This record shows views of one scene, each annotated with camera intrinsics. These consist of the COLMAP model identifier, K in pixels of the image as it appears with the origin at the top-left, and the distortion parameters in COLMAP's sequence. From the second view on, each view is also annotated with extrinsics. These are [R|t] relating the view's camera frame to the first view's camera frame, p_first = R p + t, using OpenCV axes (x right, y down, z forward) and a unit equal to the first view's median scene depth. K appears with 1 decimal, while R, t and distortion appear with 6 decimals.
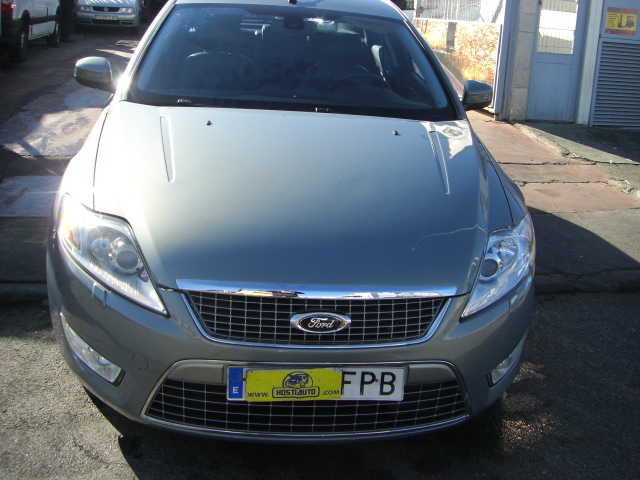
lens RADIAL K [[712.3, 0, 322.7], [0, 712.3, 186.1], [0, 0, 1]] dist [-0.167067, 0.094539]
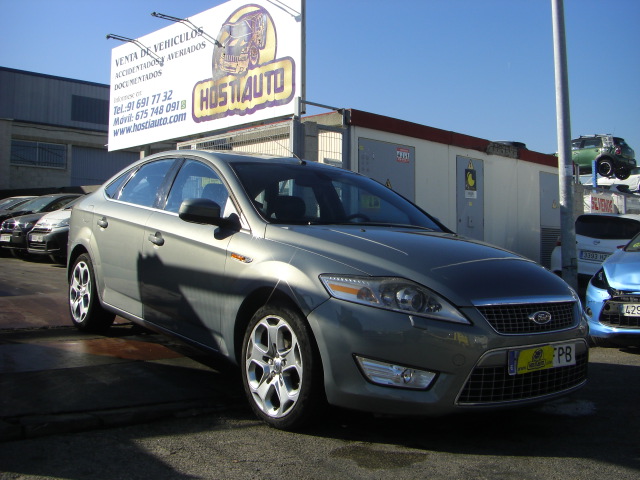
lens RADIAL K [[712.3, 0, 322.7], [0, 712.3, 186.1], [0, 0, 1]] dist [-0.167067, 0.094539]
pose [[0.860242, 0.001634, 0.509883, -1.254740], [0.151553, 0.953982, -0.258748, 0.238522], [-0.486842, 0.299860, 0.820408, -0.186485]]
